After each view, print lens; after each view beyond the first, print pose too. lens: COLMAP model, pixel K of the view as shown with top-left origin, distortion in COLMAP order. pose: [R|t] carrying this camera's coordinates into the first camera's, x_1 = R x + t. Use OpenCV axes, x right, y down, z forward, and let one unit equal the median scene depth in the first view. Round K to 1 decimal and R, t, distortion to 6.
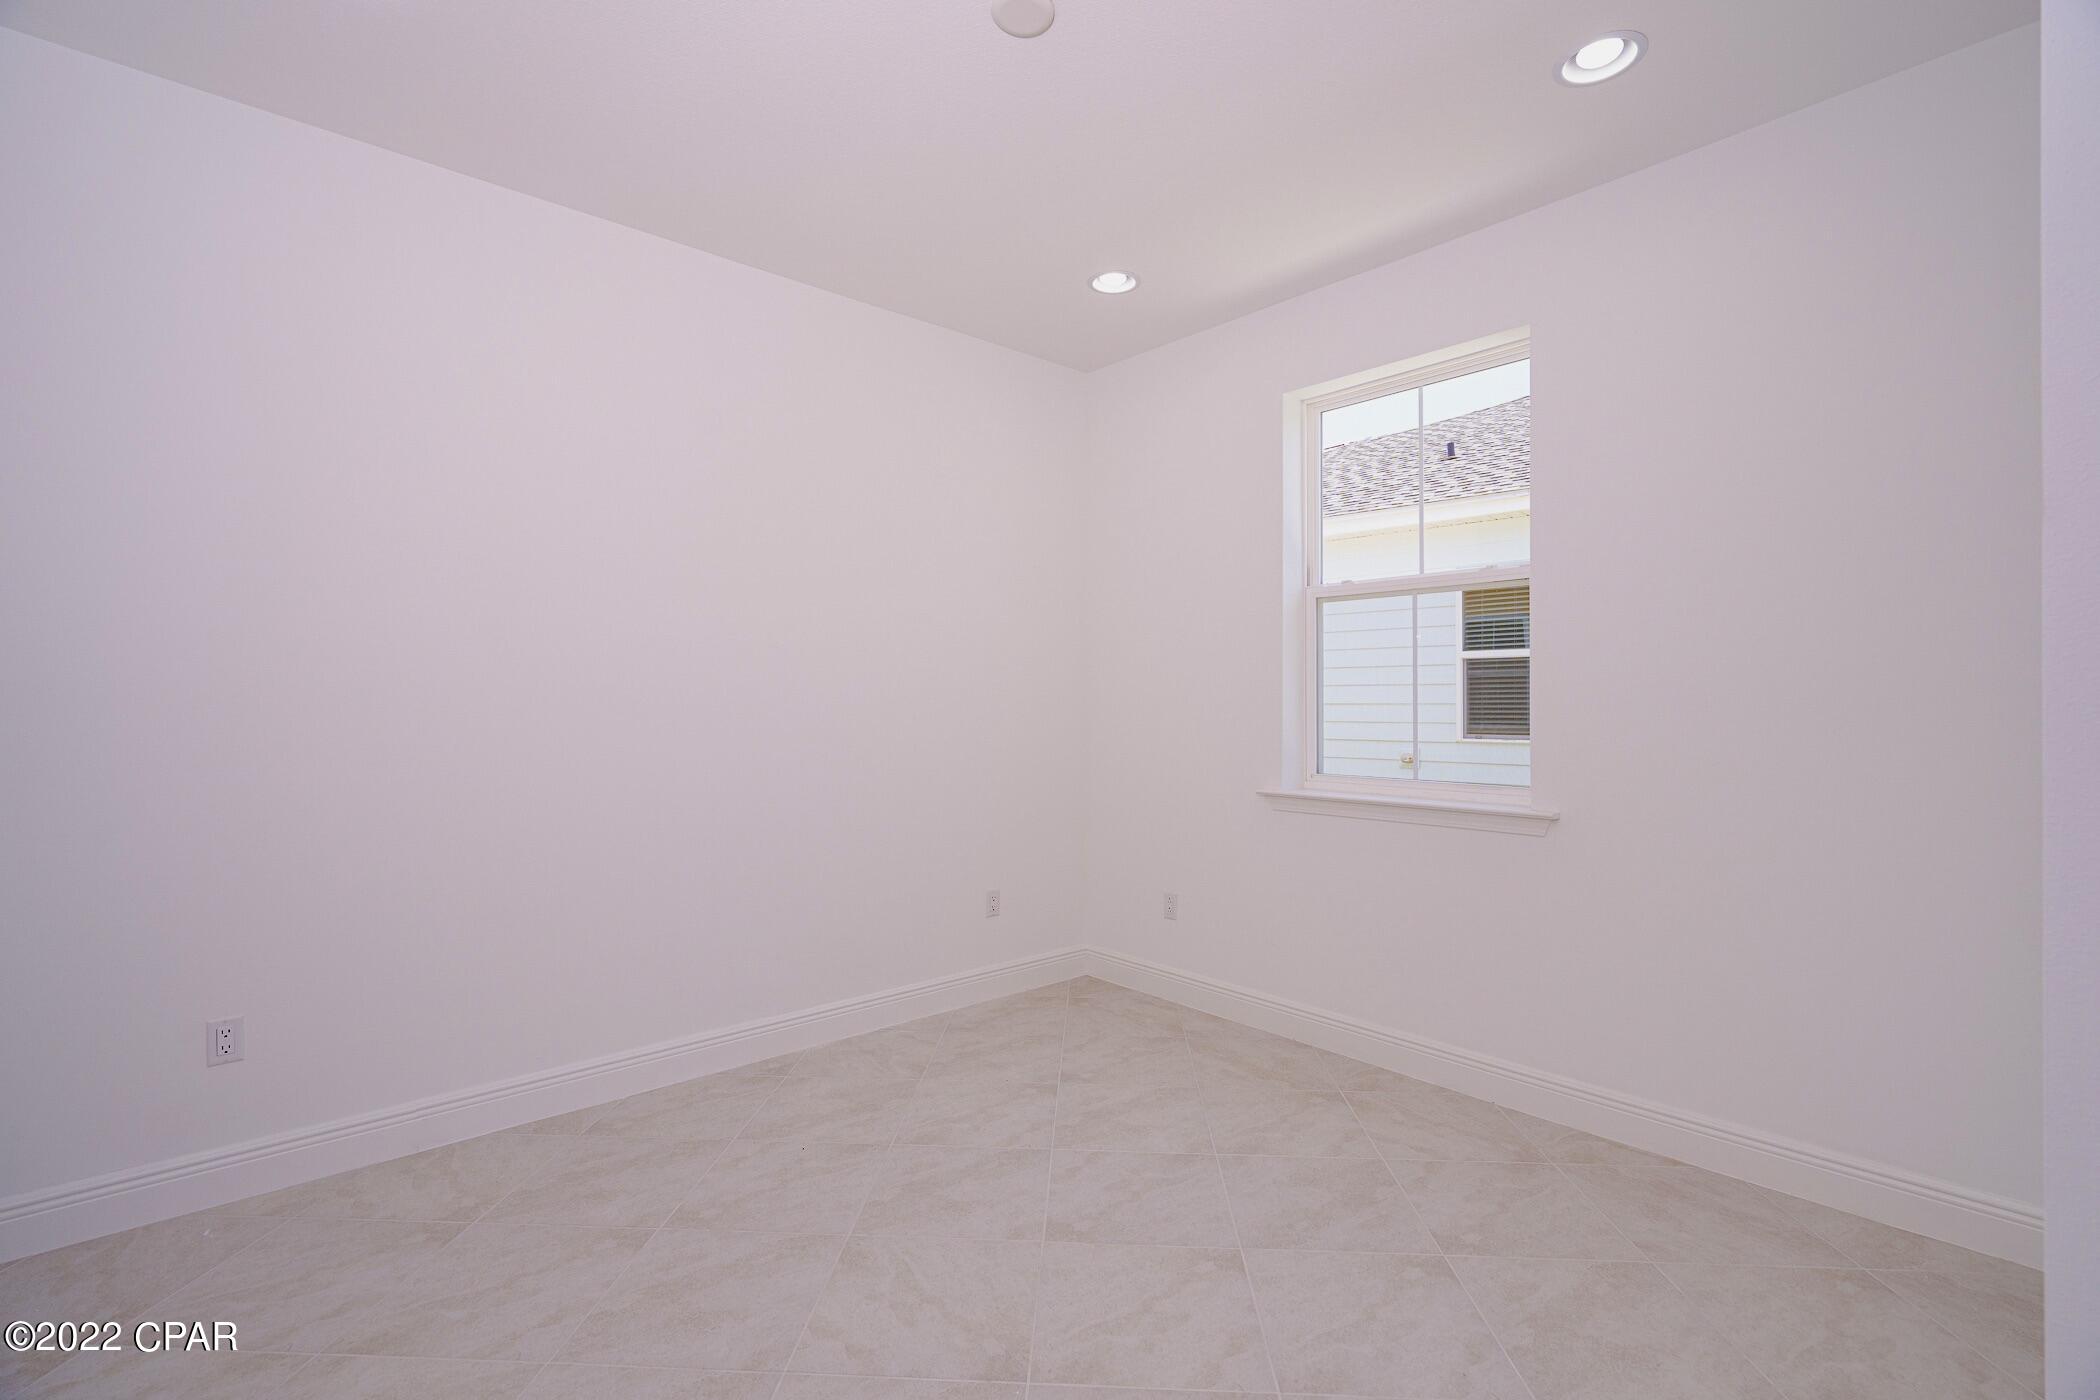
lens RADIAL K [[958.7, 0, 1055.7], [0, 958.7, 690.8], [0, 0, 1]] dist [-0.001125, 0.002413]
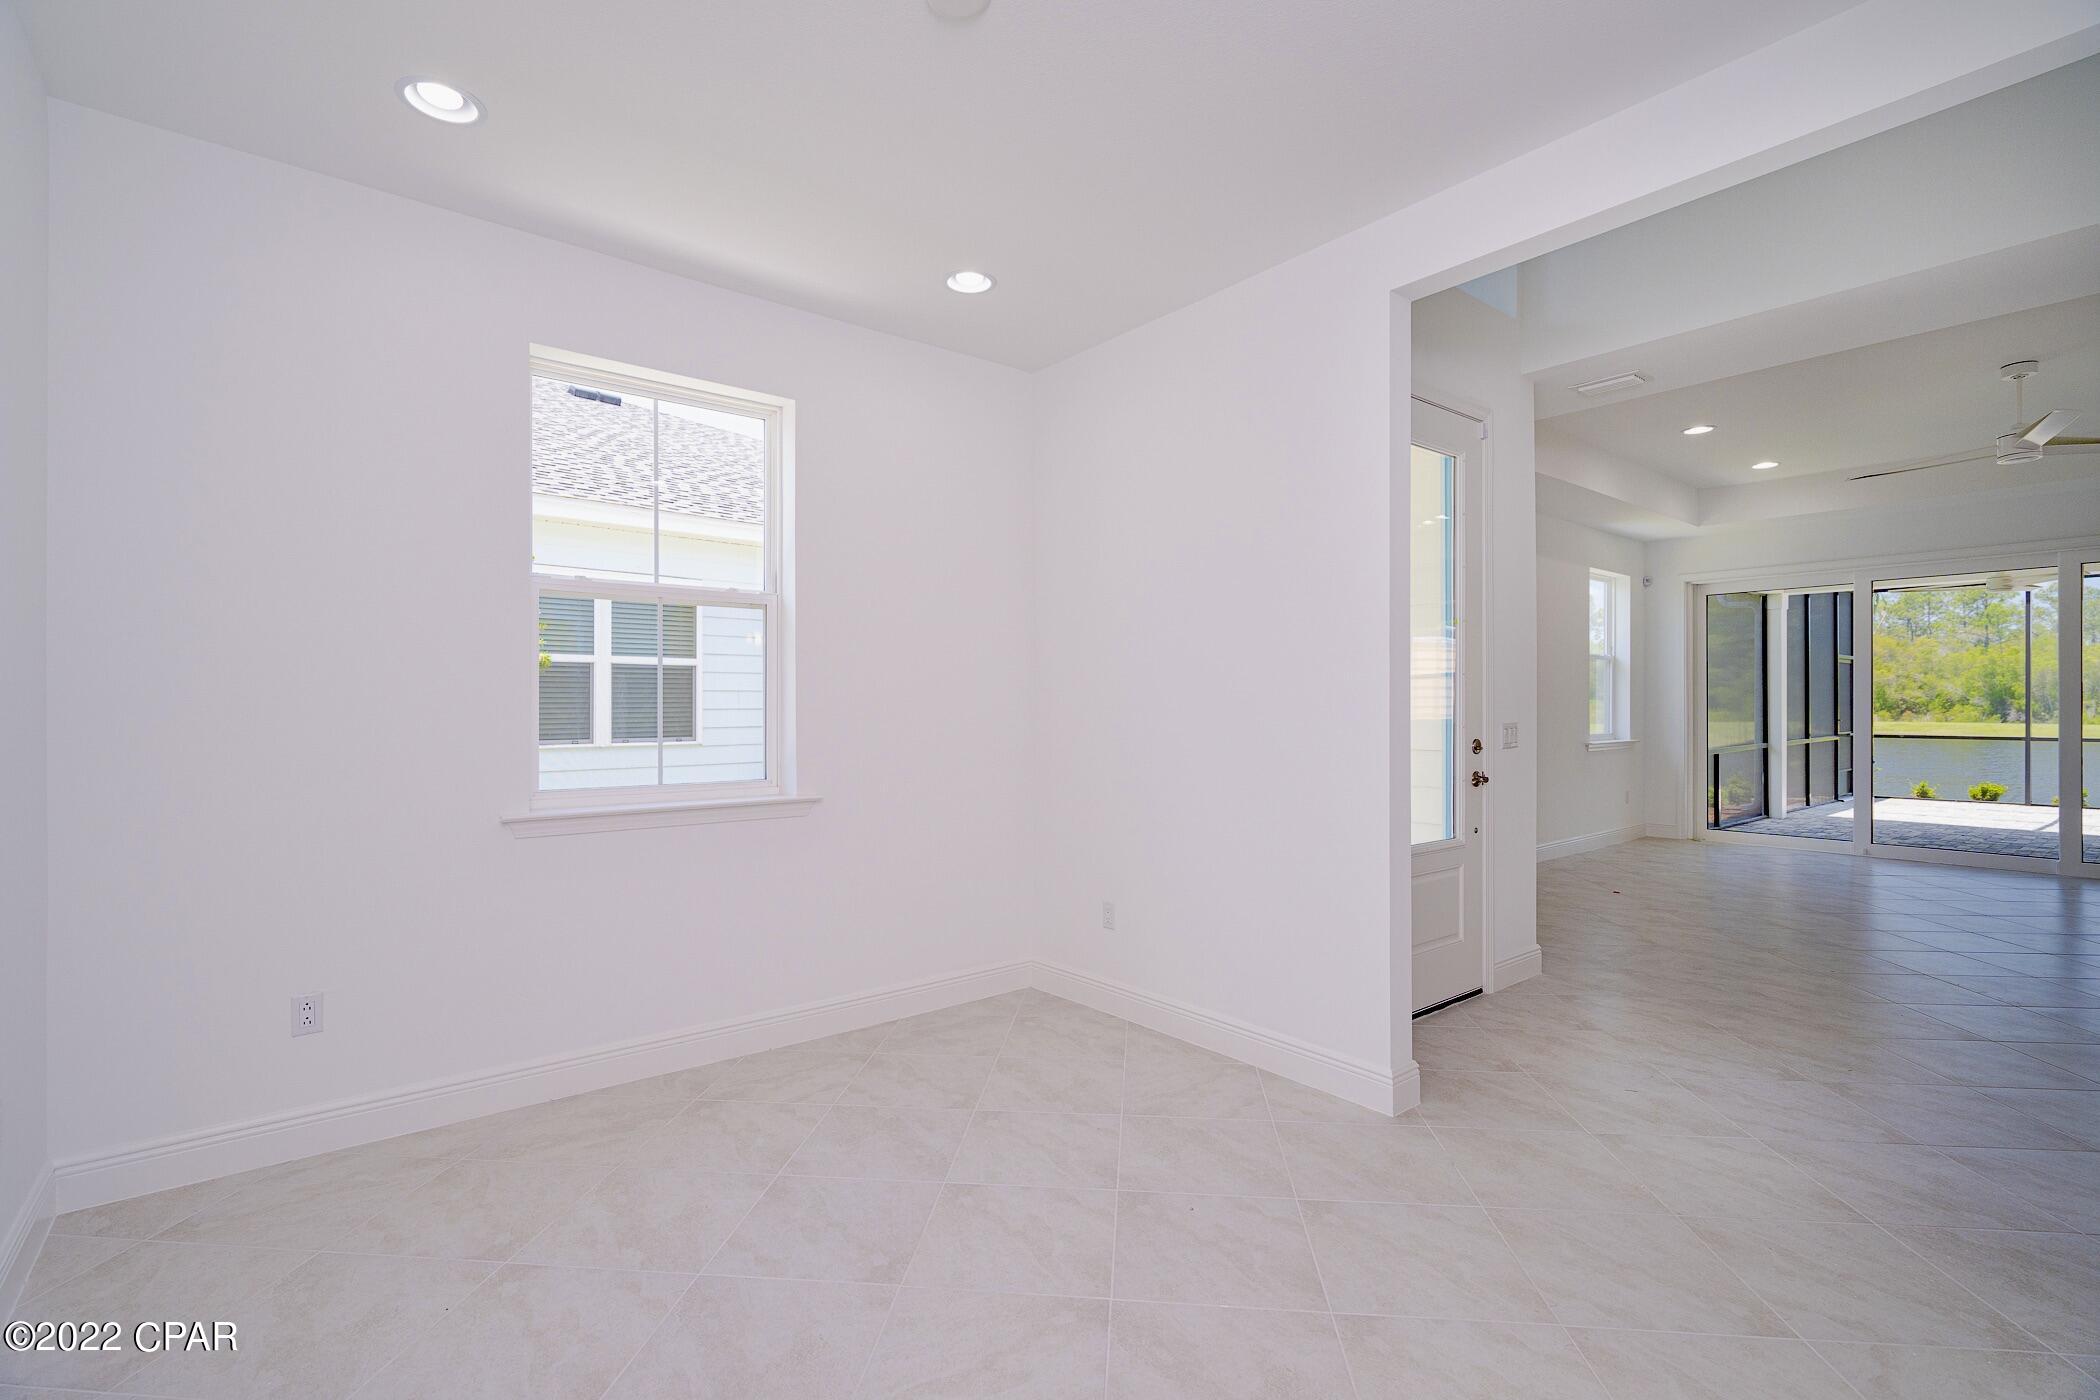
lens RADIAL K [[958.7, 0, 1055.1], [0, 958.7, 712.4], [0, 0, 1]] dist [-0.001125, 0.002413]
pose [[0.035813, -0.001782, 0.999357, -0.614733], [-0.007539, 0.999969, 0.002053, 0.013265], [-0.999330, -0.007607, 0.035799, 0.544722]]
